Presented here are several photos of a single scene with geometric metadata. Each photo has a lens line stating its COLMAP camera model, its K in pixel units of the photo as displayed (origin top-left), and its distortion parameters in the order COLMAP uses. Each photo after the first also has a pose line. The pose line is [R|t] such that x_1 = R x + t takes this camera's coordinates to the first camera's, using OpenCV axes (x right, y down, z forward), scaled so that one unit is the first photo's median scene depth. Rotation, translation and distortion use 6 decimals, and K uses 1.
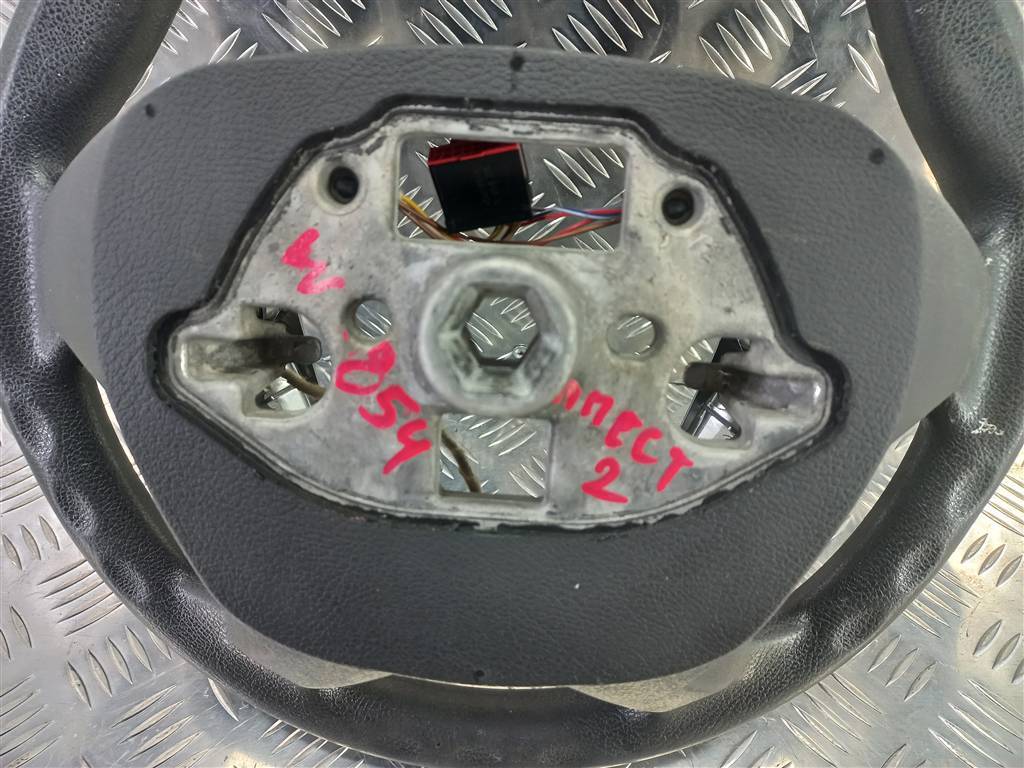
lens RADIAL K [[751.0, 0, 512.0], [0, 751.0, 384.0], [0, 0, 1]] dist [0.005350, 0.011080]
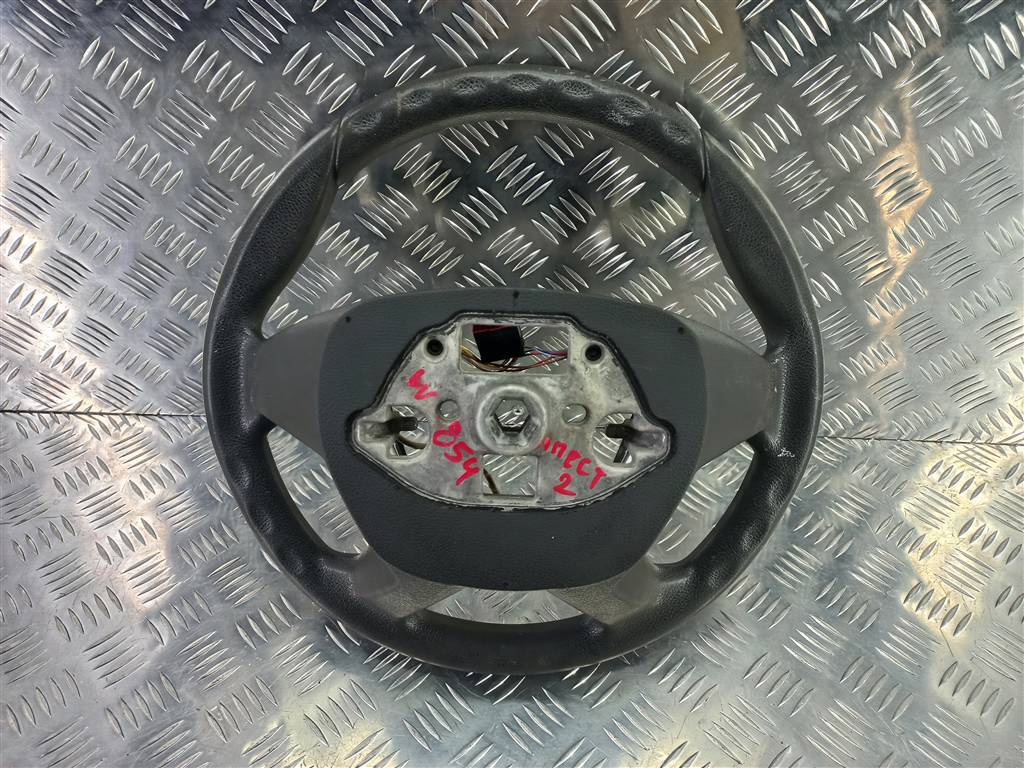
lens RADIAL K [[736.1, 0, 499.6], [0, 736.1, 385.2], [0, 0, 1]] dist [0.007638, -0.002519]
pose [[0.999454, -0.032702, -0.004740, -0.036470], [0.032379, 0.997849, -0.057003, -0.035289], [0.006594, 0.056818, 0.998363, -1.058968]]
